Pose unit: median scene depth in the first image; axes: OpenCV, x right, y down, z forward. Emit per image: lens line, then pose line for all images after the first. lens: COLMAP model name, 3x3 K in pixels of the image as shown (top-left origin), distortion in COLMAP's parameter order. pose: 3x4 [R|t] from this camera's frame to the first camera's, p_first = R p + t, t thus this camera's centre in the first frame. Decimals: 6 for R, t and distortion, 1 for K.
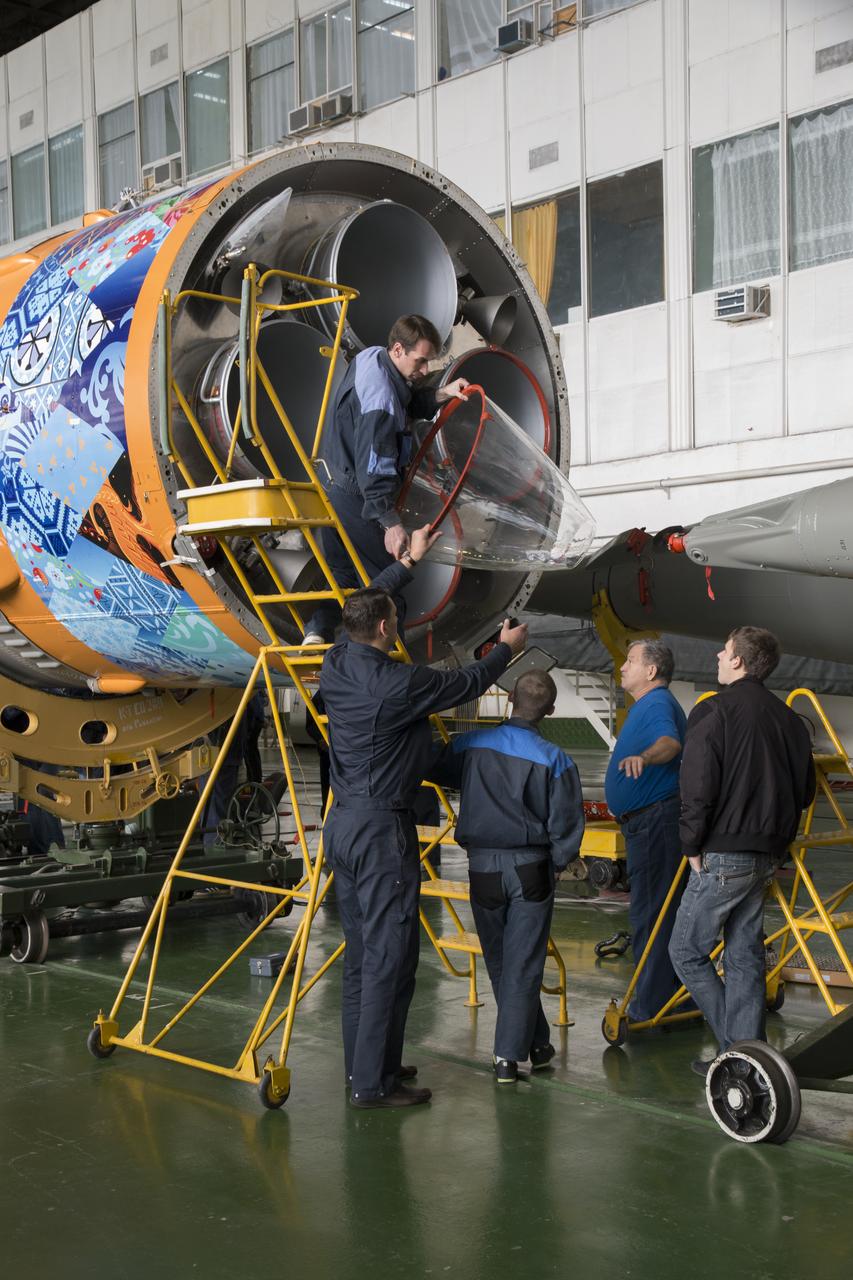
lens RADIAL K [[1819.1, 0, 423.9], [0, 1819.1, 662.6], [0, 0, 1]] dist [0.144591, 0.065802]
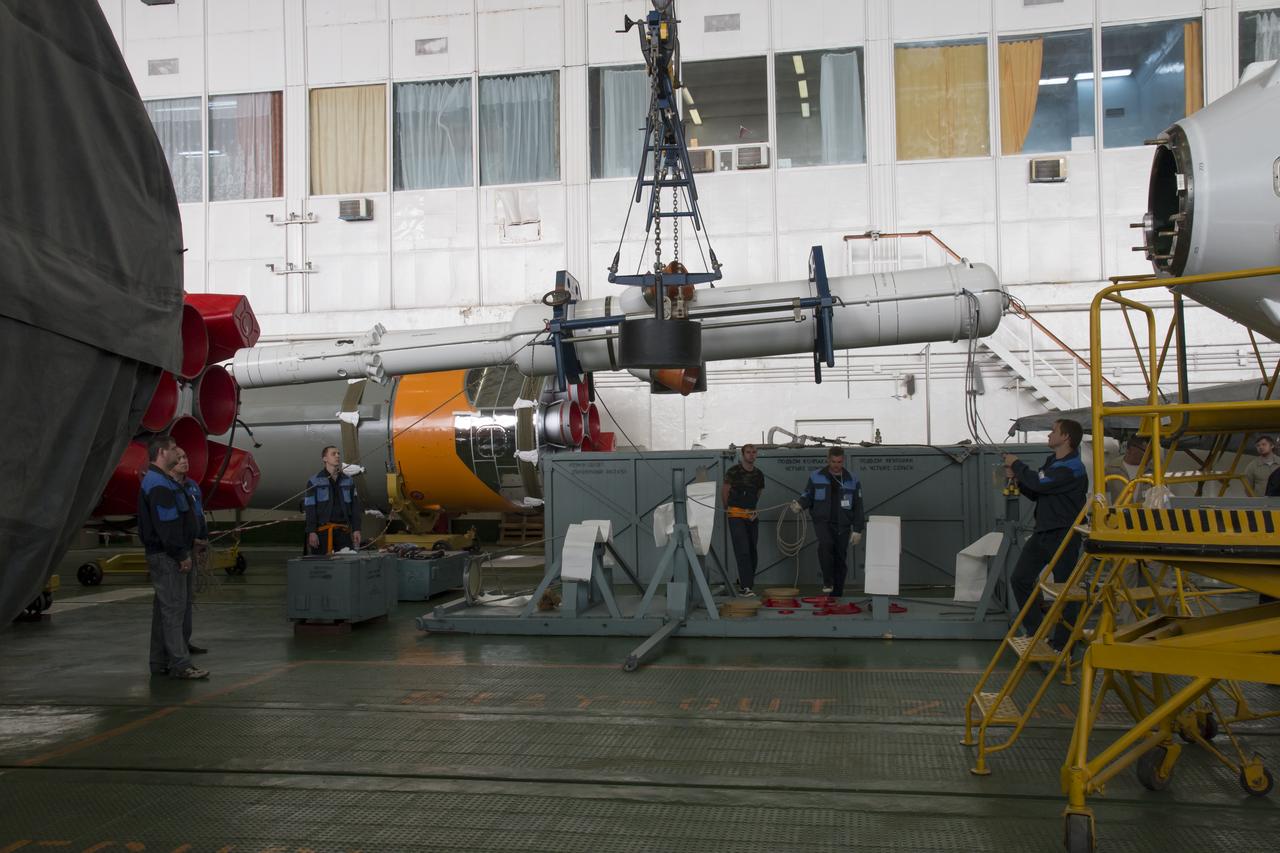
lens RADIAL K [[1135.5, 0, 640.0], [0, 1135.5, 426.5], [0, 0, 1]] dist [-0.077118, 0.217971]
pose [[0.762671, 0.027536, 0.646200, -0.543346], [0.002569, 0.998956, -0.045600, 0.007627], [-0.646782, 0.036438, 0.761804, 0.661746]]
